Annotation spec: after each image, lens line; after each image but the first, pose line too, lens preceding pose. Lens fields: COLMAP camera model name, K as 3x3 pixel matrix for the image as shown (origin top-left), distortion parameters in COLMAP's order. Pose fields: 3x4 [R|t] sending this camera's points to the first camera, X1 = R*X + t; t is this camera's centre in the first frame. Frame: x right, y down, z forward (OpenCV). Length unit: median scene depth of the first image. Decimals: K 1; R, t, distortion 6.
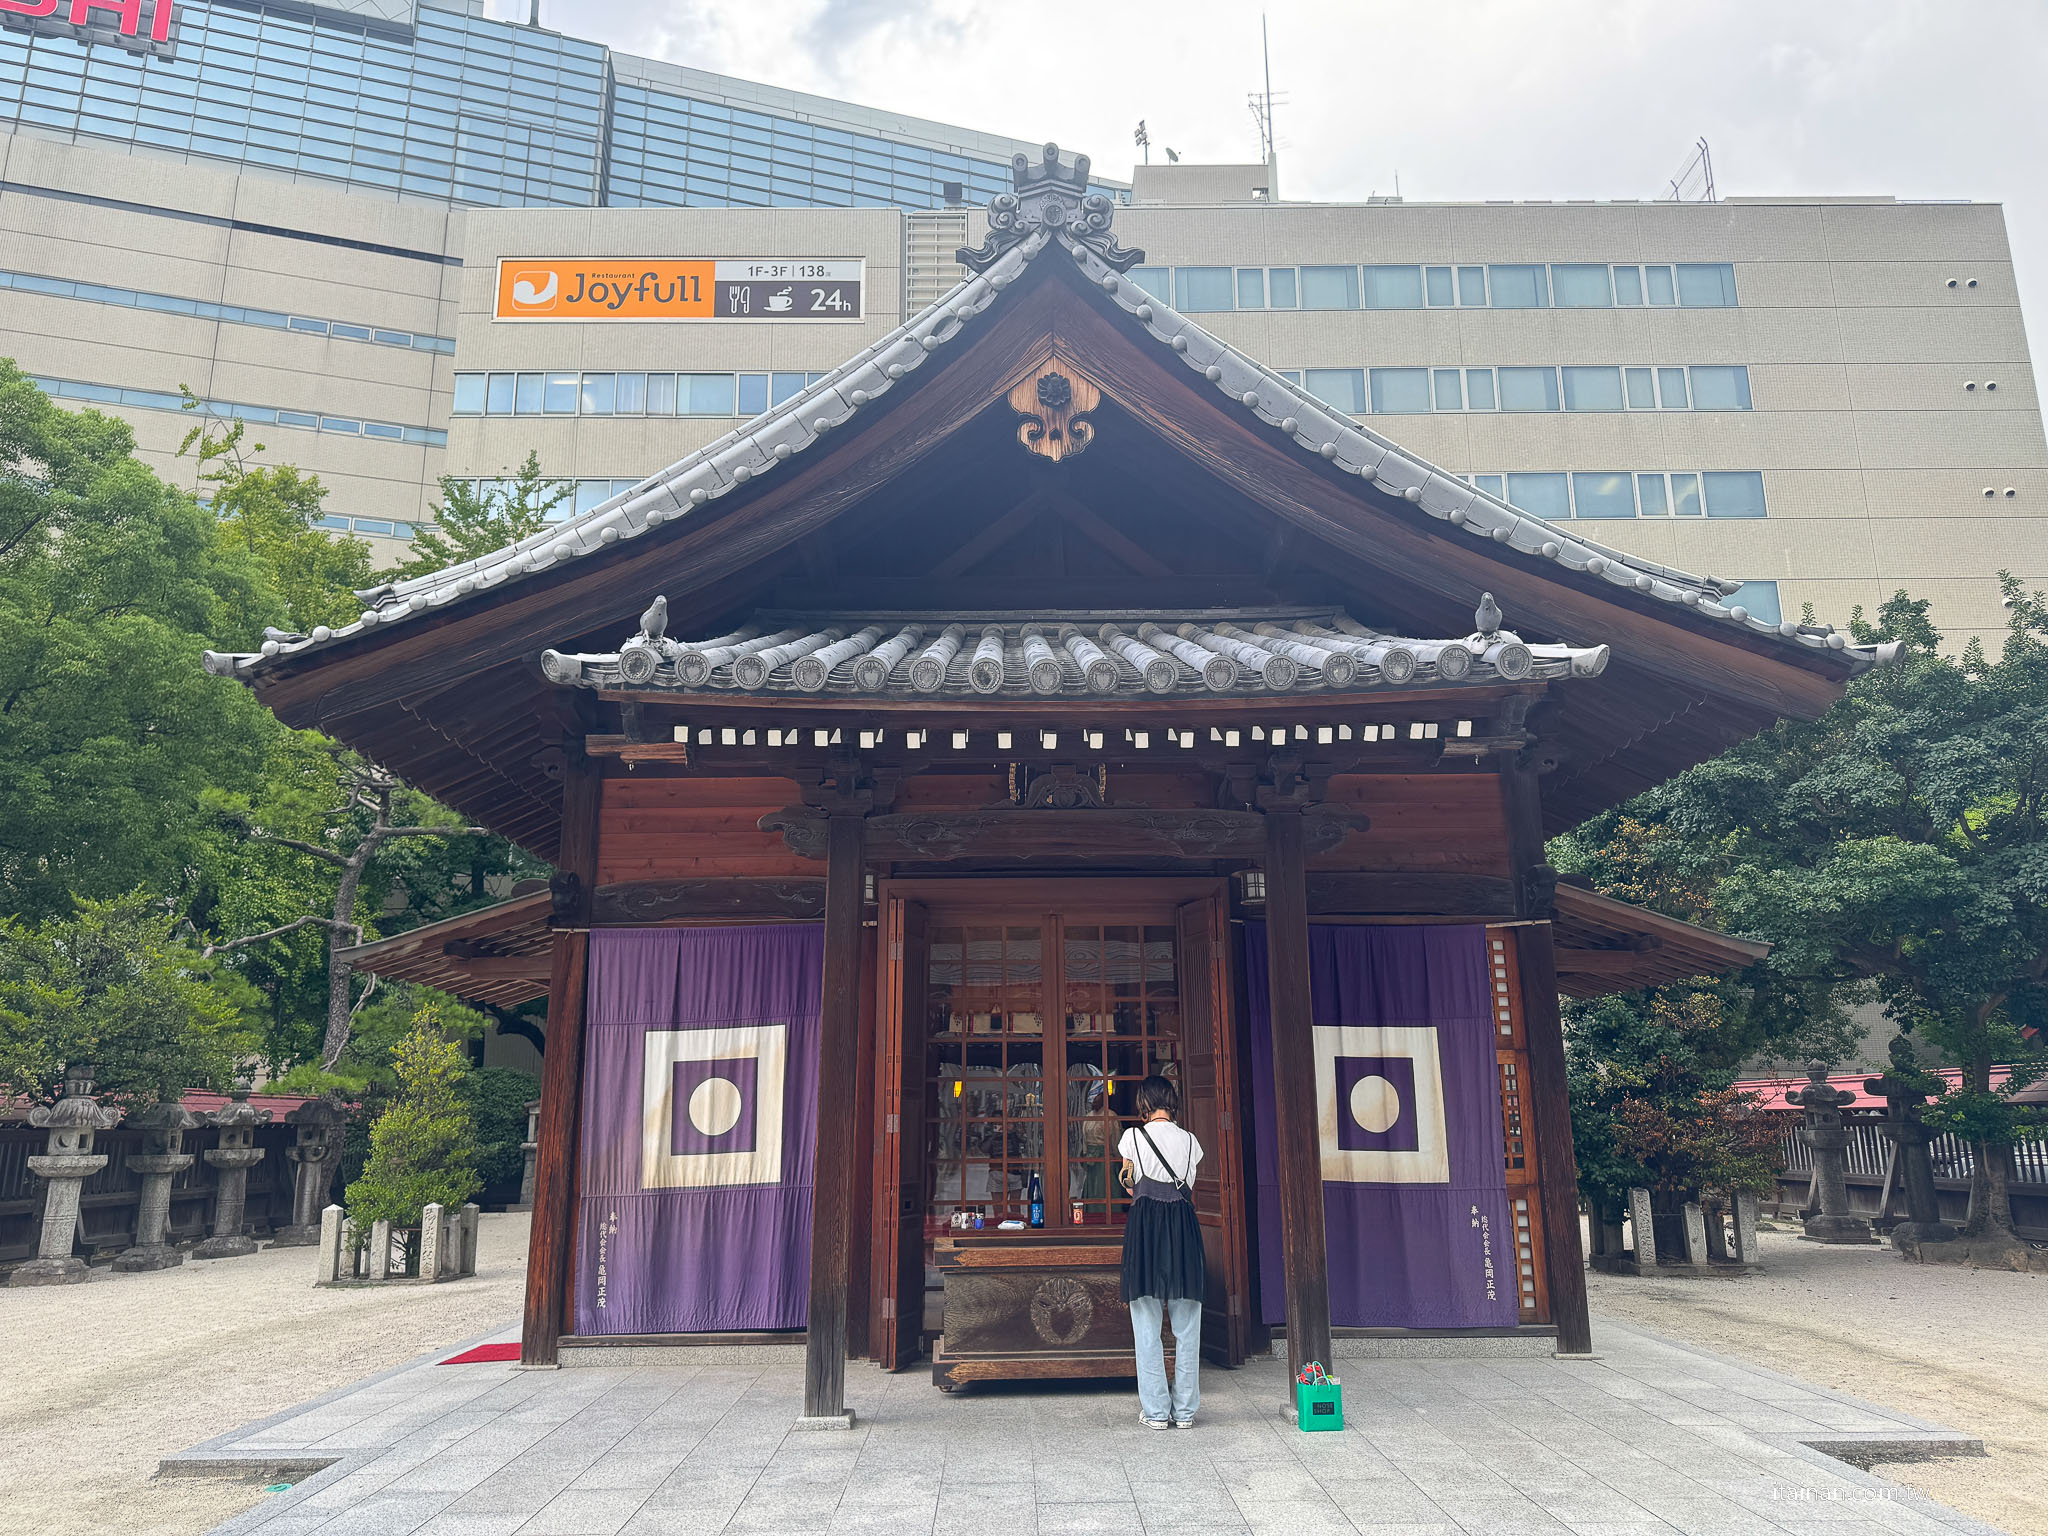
lens RADIAL K [[1434.8, 0, 1024.0], [0, 1434.8, 768.0], [0, 0, 1]] dist [0.009675, -0.006717]
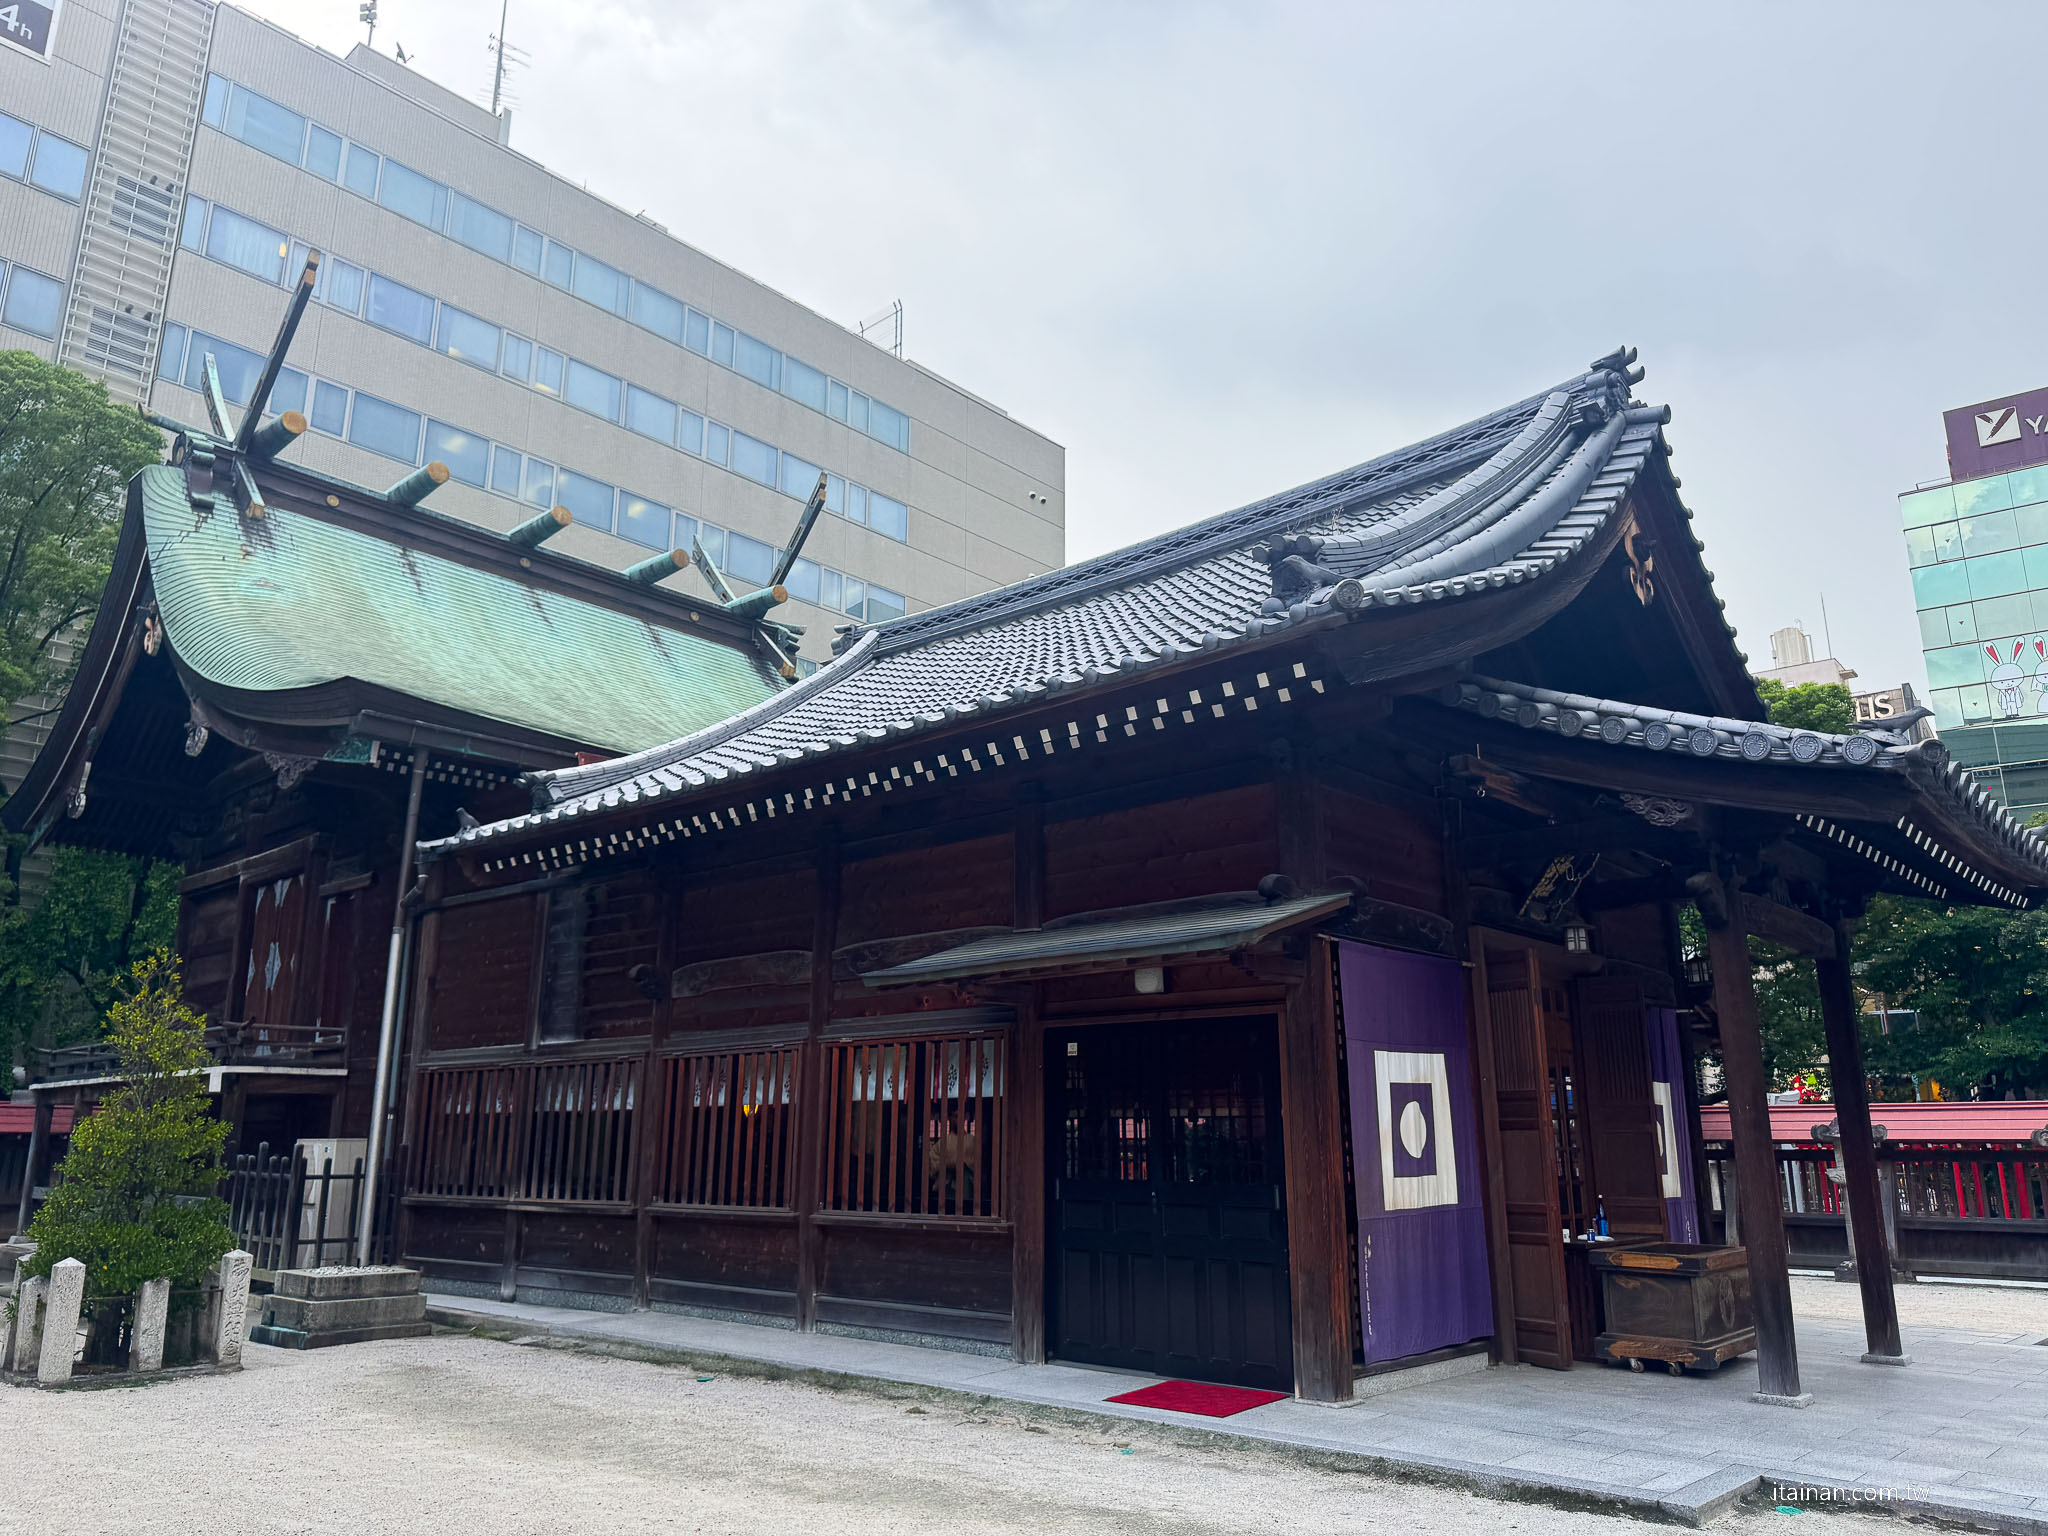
lens RADIAL K [[1436.7, 0, 1015.8], [0, 1436.7, 775.7], [0, 0, 1]] dist [0.148204, -0.260568]
pose [[0.691681, 0.193464, 0.695809, -0.219172], [-0.183272, 0.978934, -0.089999, 0.024888], [-0.698562, -0.065271, 0.712566, 0.087332]]
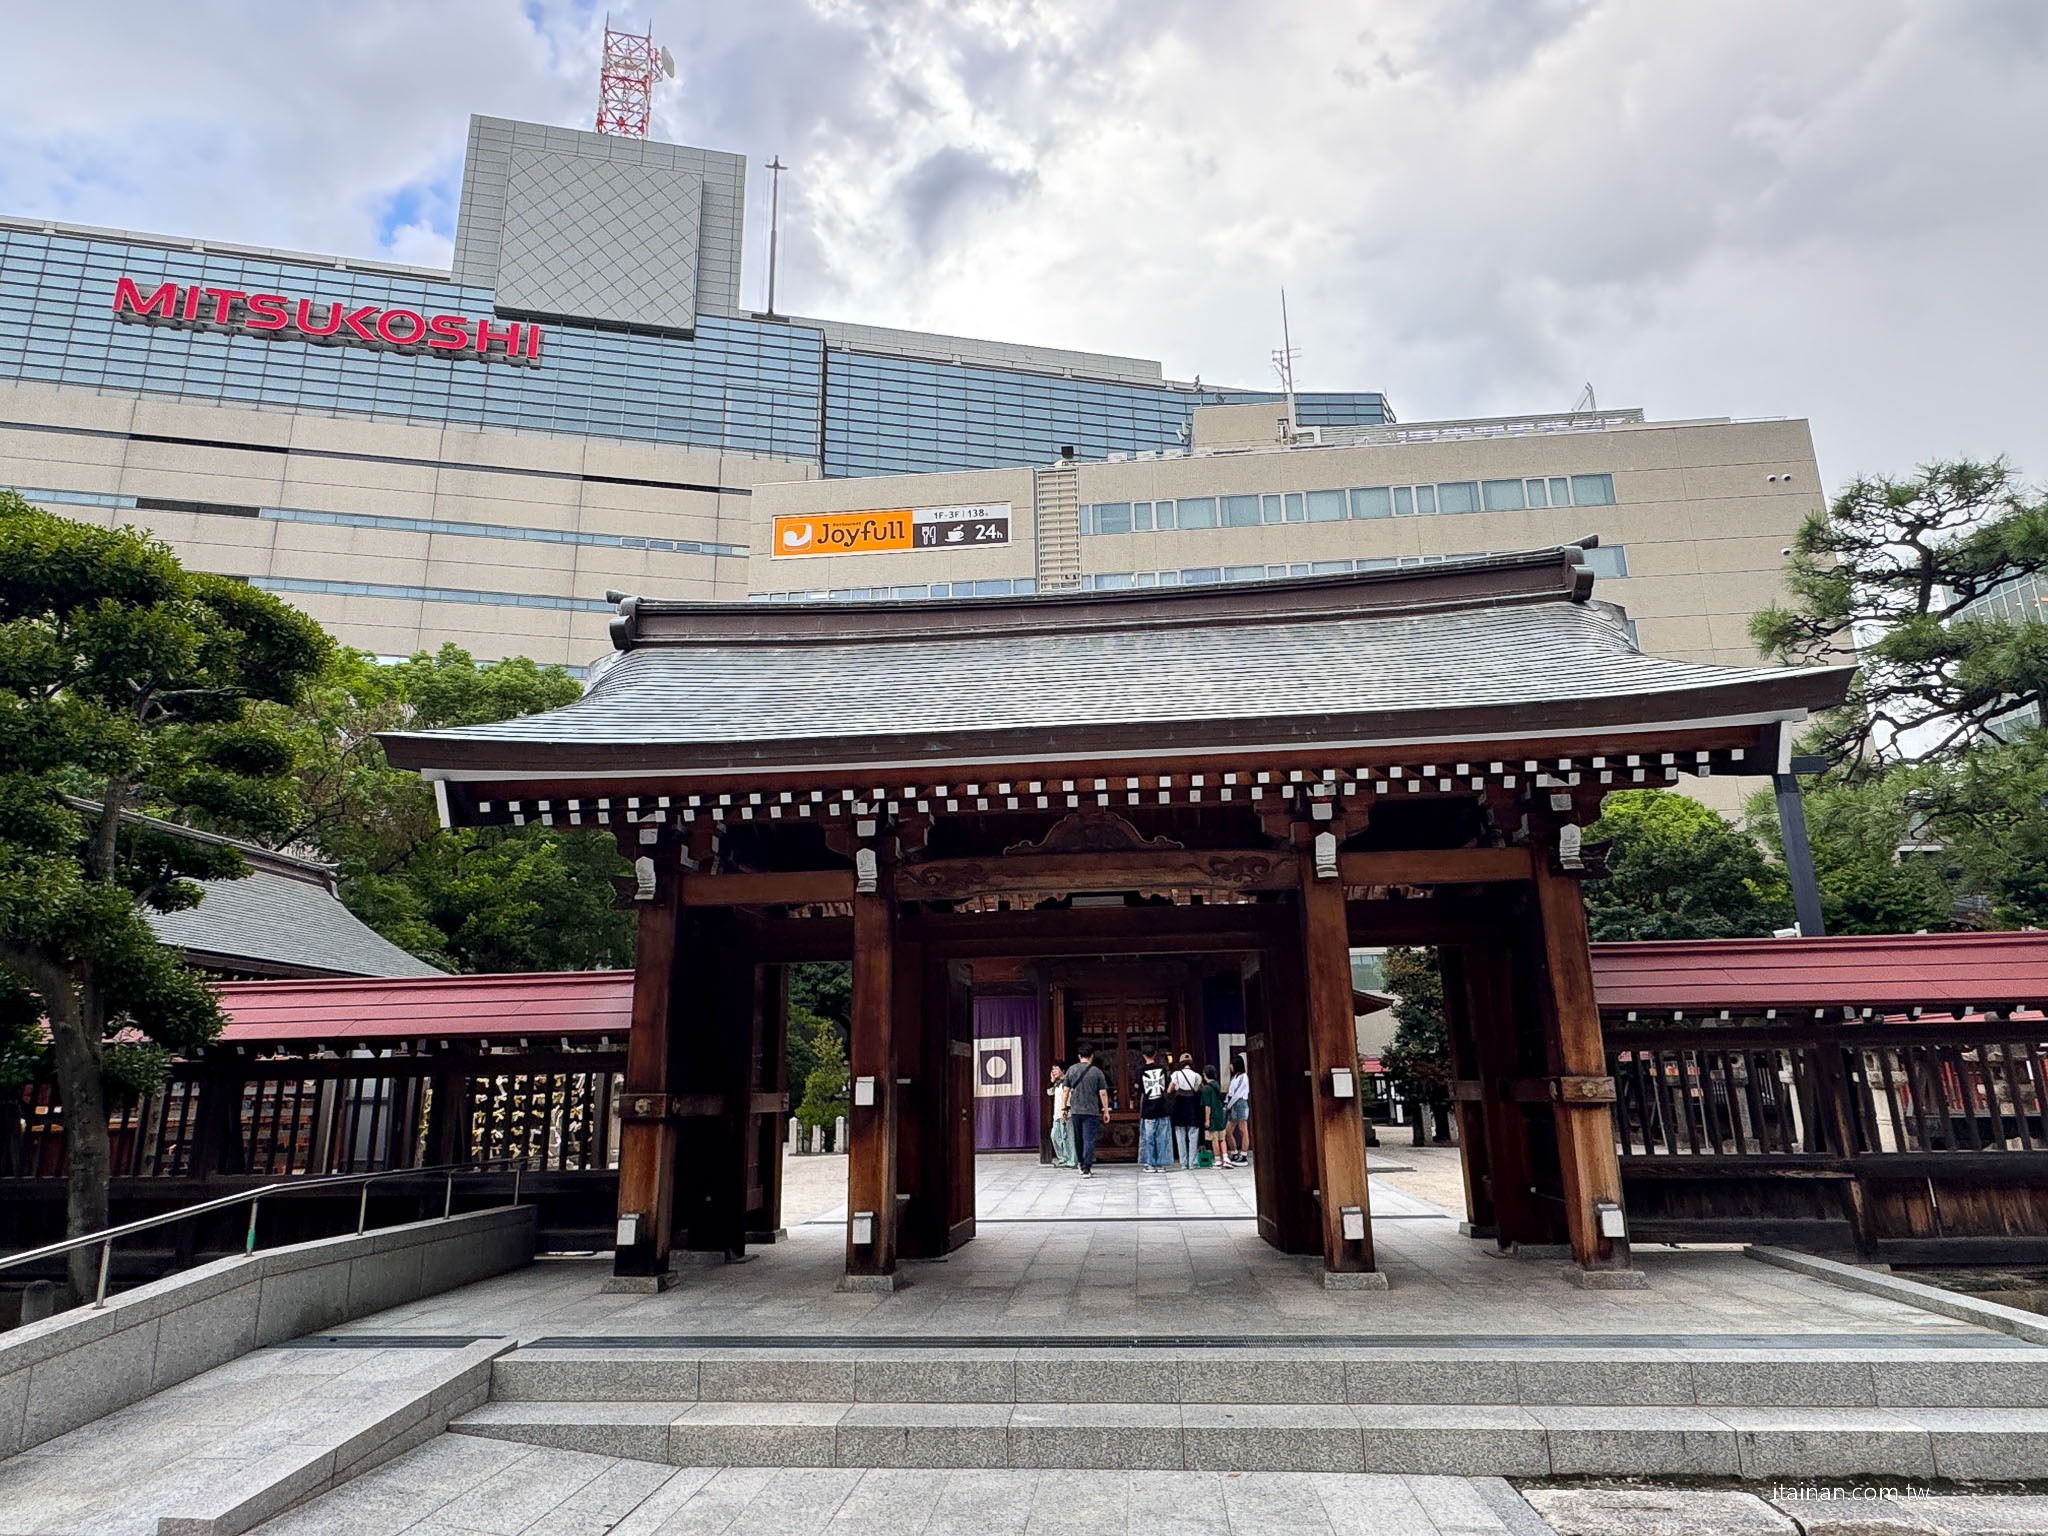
lens RADIAL K [[1188.9, 0, 1024.0], [0, 1188.9, 768.0], [0, 0, 1]] dist [-0.006201, -0.000154]
pose [[0.994585, -0.036327, -0.097375, 0.013897], [0.034438, 0.999186, -0.021013, -0.051687], [0.098059, 0.017546, 0.995026, -0.228365]]
